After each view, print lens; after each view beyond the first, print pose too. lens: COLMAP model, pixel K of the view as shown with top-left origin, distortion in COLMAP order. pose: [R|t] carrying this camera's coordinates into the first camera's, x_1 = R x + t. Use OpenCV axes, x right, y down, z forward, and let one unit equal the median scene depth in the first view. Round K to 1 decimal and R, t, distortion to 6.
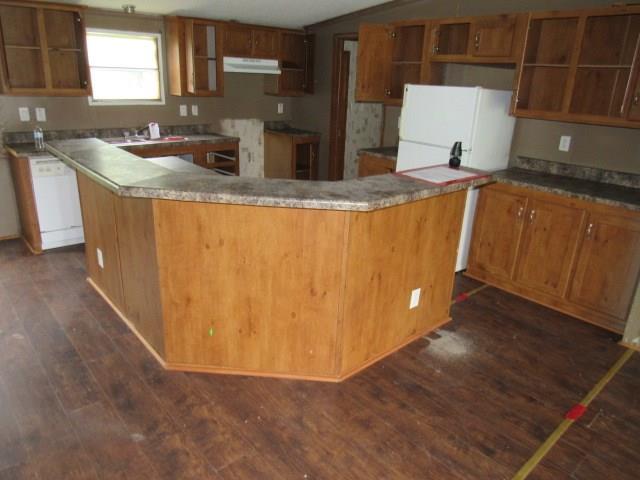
lens RADIAL K [[455.9, 0, 313.7], [0, 455.9, 236.2], [0, 0, 1]] dist [-0.007091, 0.010580]
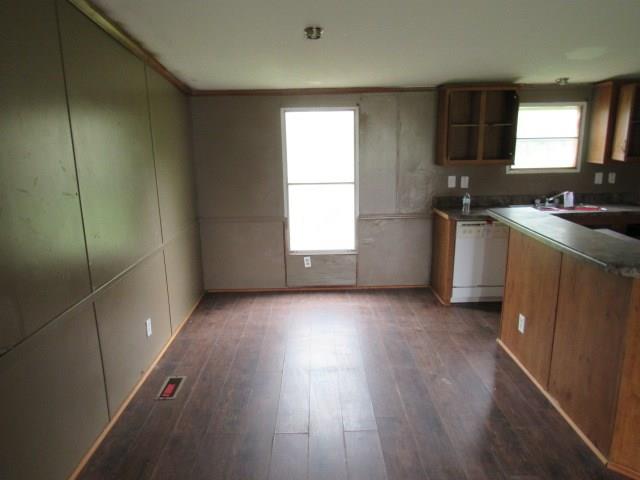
lens RADIAL K [[455.9, 0, 317.2], [0, 455.9, 241.6], [0, 0, 1]] dist [-0.007091, 0.010580]
pose [[0.774228, 0.093123, -0.626018, -0.171715], [-0.165743, 0.984430, -0.058544, 0.002478], [0.610819, 0.149084, 0.777608, -0.073986]]
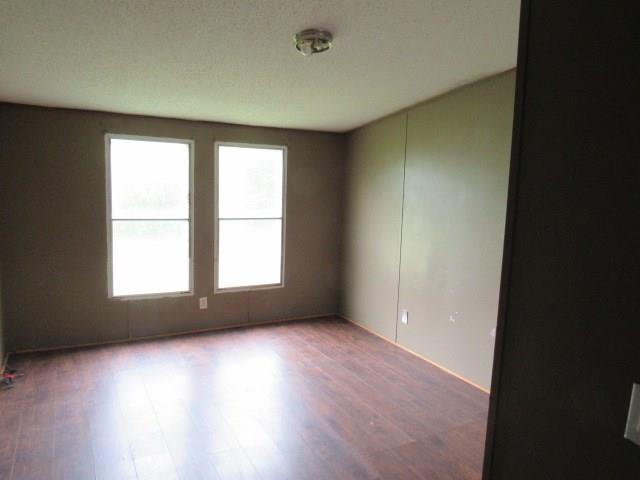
lens RADIAL K [[487.7, 0, 321.2], [0, 487.7, 236.7], [0, 0, 1]] dist [0.012985, 0.002228]
pose [[0.977305, 0.027245, -0.210079, -0.387648], [-0.072356, 0.974986, -0.210157, 0.057857], [0.199099, 0.220588, 0.954830, -0.255358]]
